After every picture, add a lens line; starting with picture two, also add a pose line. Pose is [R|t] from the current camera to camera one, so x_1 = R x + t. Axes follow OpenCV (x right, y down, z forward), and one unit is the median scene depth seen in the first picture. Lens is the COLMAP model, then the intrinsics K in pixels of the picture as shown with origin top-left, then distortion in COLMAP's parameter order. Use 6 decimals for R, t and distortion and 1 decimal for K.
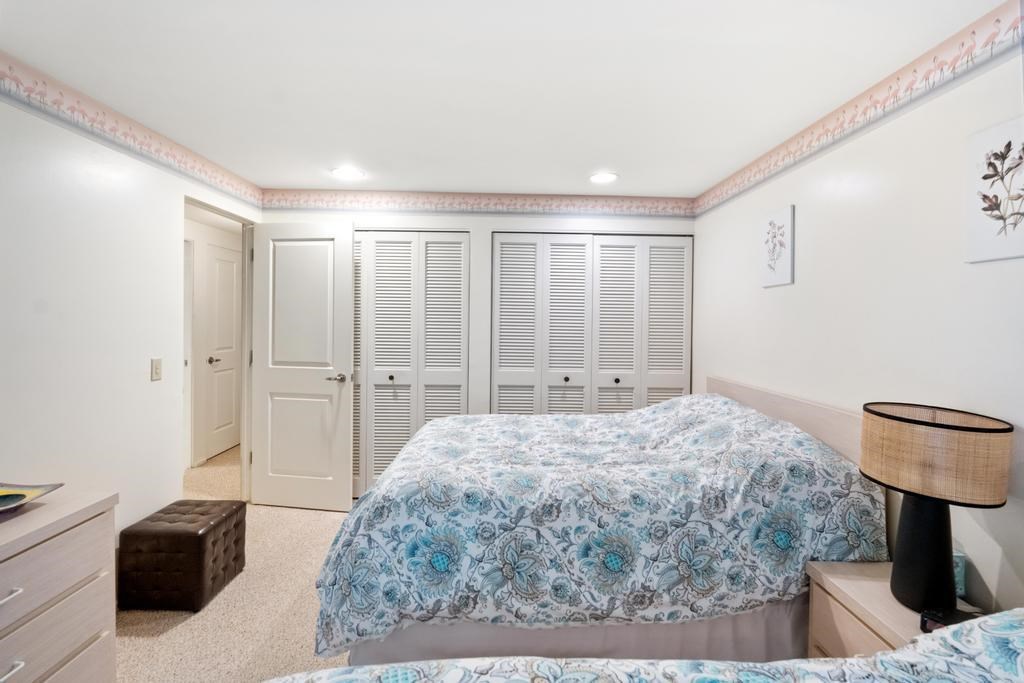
lens RADIAL K [[457.1, 0, 512.0], [0, 457.1, 319.2], [0, 0, 1]] dist [-0.002185, -0.000482]
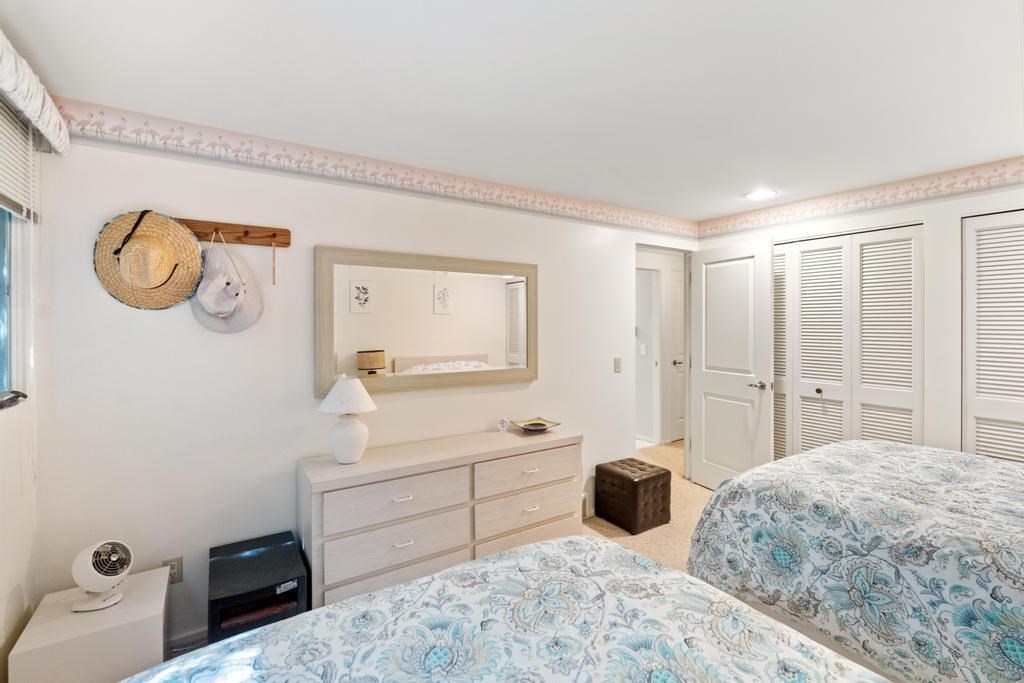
lens RADIAL K [[457.1, 0, 512.0], [0, 457.1, 319.2], [0, 0, 1]] dist [-0.002185, -0.000482]
pose [[0.533344, -0.020080, -0.845660, 0.416098], [0.004378, 0.999770, -0.020979, -0.011676], [0.845887, 0.007487, 0.533310, -0.119008]]
